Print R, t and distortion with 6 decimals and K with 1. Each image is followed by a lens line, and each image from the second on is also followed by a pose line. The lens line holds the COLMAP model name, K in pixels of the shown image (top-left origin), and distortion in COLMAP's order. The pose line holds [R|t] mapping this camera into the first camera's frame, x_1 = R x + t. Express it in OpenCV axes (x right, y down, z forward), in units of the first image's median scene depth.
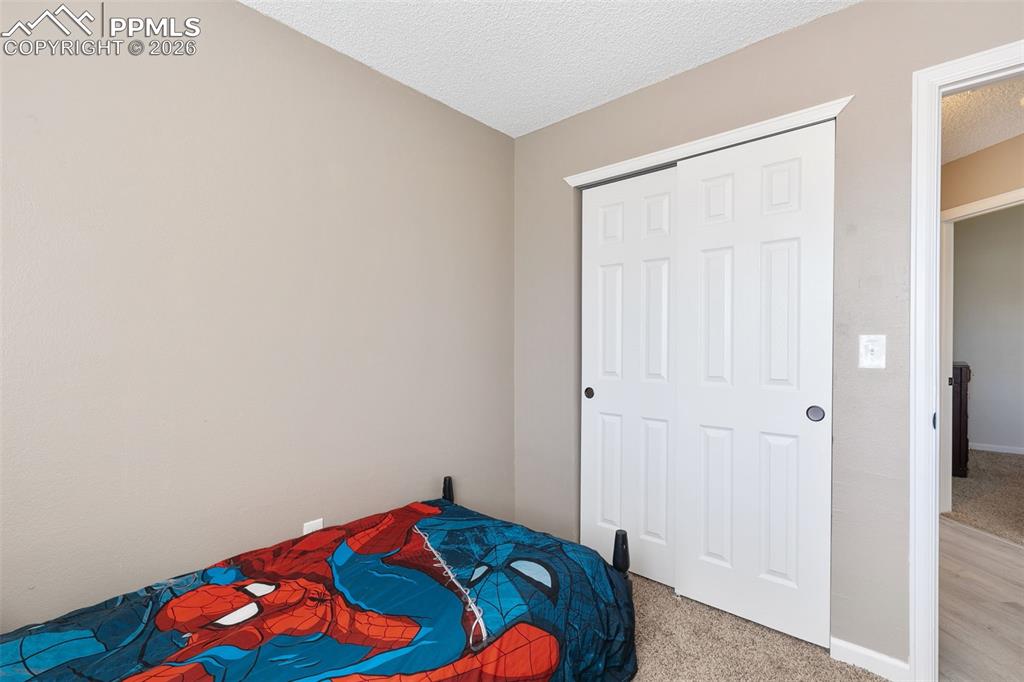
lens RADIAL K [[497.3, 0, 511.2], [0, 497.3, 339.3], [0, 0, 1]] dist [0.014718, -0.002607]
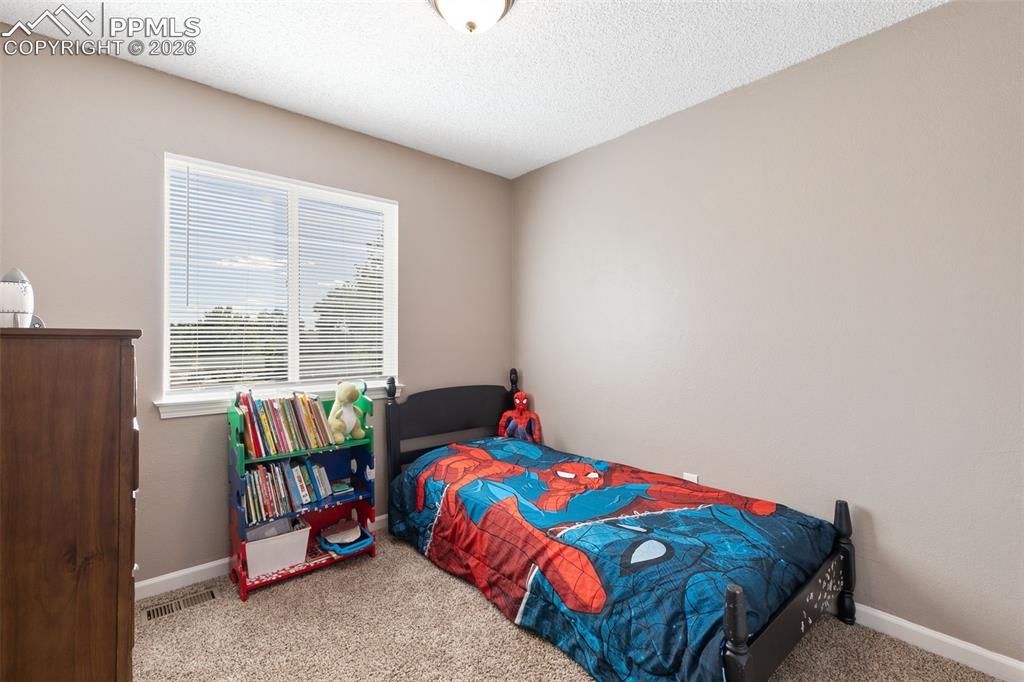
lens RADIAL K [[437.9, 0, 512.1], [0, 437.9, 343.7], [0, 0, 1]] dist [-0.001074, -0.000227]
pose [[-0.137161, 0.000165, -0.990549, 1.066474], [0.007636, 0.999970, -0.000891, 0.011604], [0.990519, -0.007686, -0.137158, 0.871881]]
